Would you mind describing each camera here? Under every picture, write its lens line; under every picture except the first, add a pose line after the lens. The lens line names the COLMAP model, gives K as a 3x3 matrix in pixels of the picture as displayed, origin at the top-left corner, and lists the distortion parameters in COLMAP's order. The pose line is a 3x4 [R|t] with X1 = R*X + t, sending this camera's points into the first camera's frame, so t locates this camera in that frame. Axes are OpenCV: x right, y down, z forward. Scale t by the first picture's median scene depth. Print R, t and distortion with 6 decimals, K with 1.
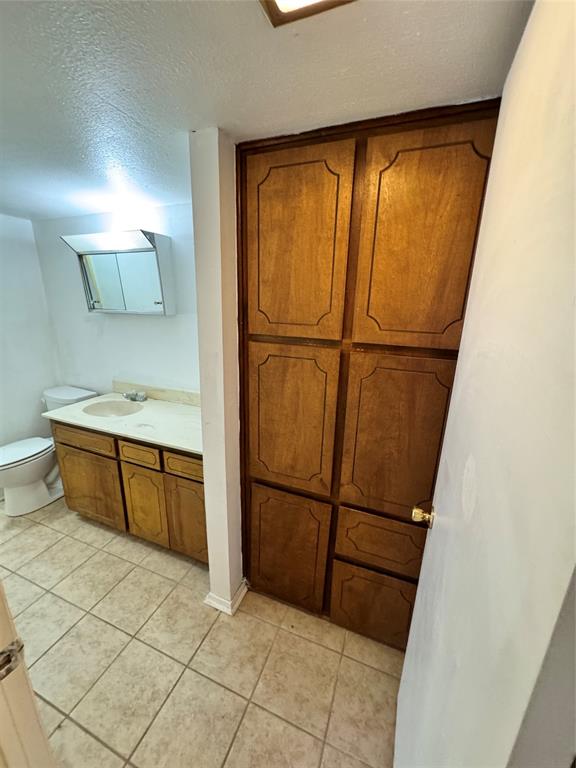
lens RADIAL K [[305.9, 0, 288.7], [0, 305.9, 381.4], [0, 0, 1]] dist [-0.002918, 0.000255]
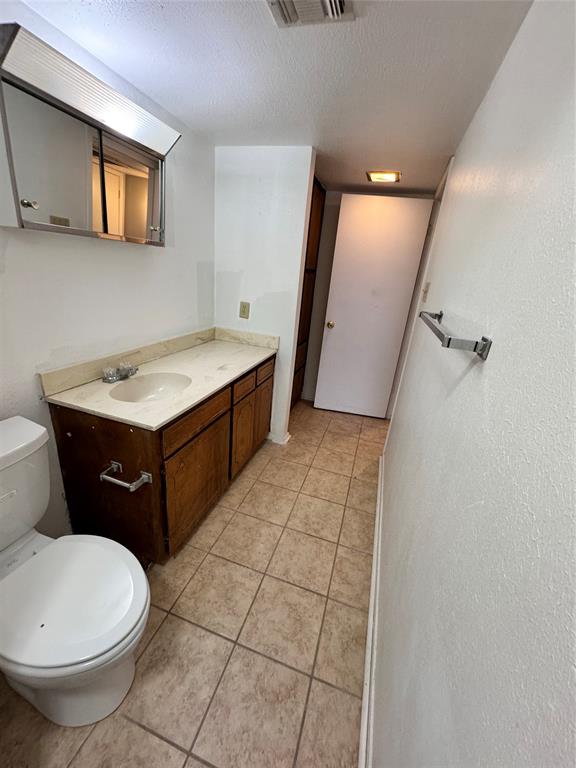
lens RADIAL K [[305.9, 0, 288.3], [0, 305.9, 384.3], [0, 0, 1]] dist [-0.002918, 0.000255]
pose [[-0.071981, -0.369510, 0.926435, -1.476519], [0.172409, 0.910253, 0.376451, -0.146596], [-0.982392, 0.186823, -0.001814, 0.835791]]
